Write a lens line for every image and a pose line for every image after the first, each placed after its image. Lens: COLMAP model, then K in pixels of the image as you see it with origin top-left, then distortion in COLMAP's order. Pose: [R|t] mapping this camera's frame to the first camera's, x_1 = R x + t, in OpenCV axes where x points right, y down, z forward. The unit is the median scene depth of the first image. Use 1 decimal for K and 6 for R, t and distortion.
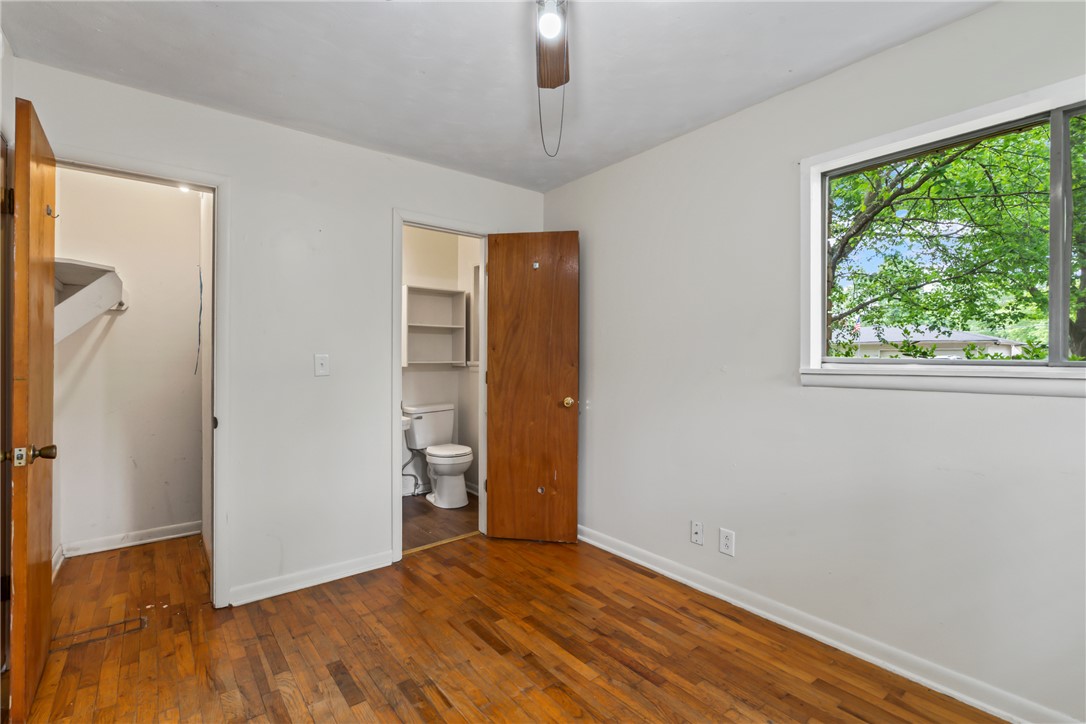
lens RADIAL K [[491.5, 0, 544.4], [0, 491.5, 357.2], [0, 0, 1]] dist [-0.000453, -0.000242]
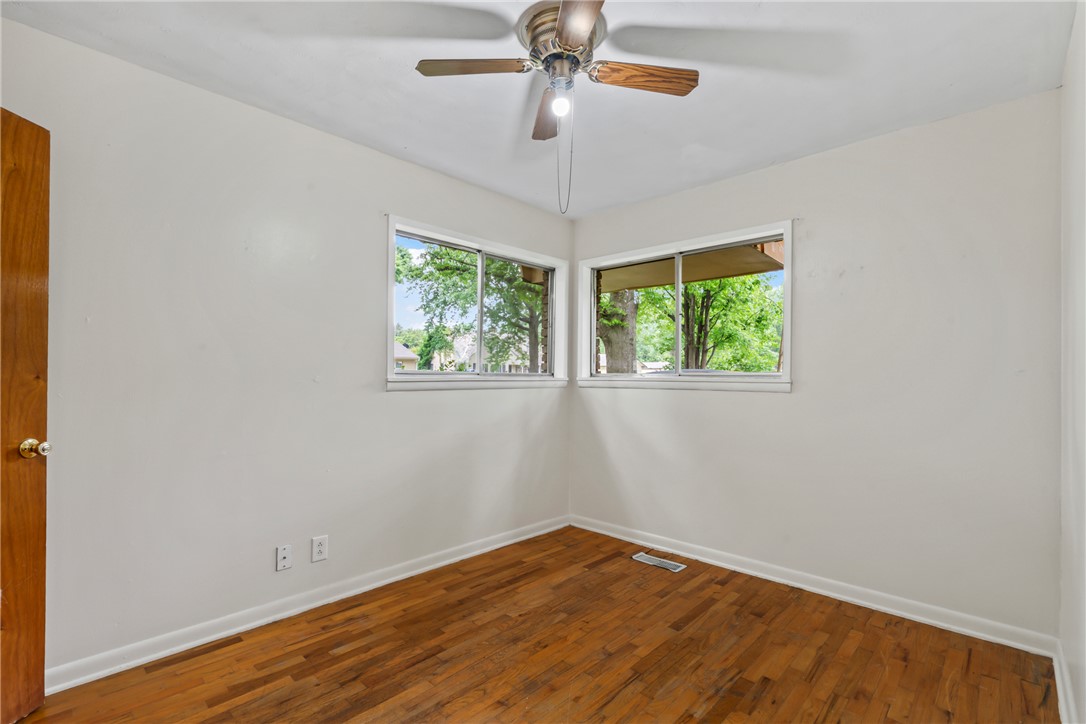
lens RADIAL K [[492.7, 0, 540.6], [0, 492.7, 365.2], [0, 0, 1]] dist [-0.001226, -0.000182]
pose [[-0.134634, 0.011491, 0.990829, -0.763934], [-0.018337, 0.999733, -0.014086, 0.000588], [-0.990726, -0.020066, -0.134387, 0.741136]]
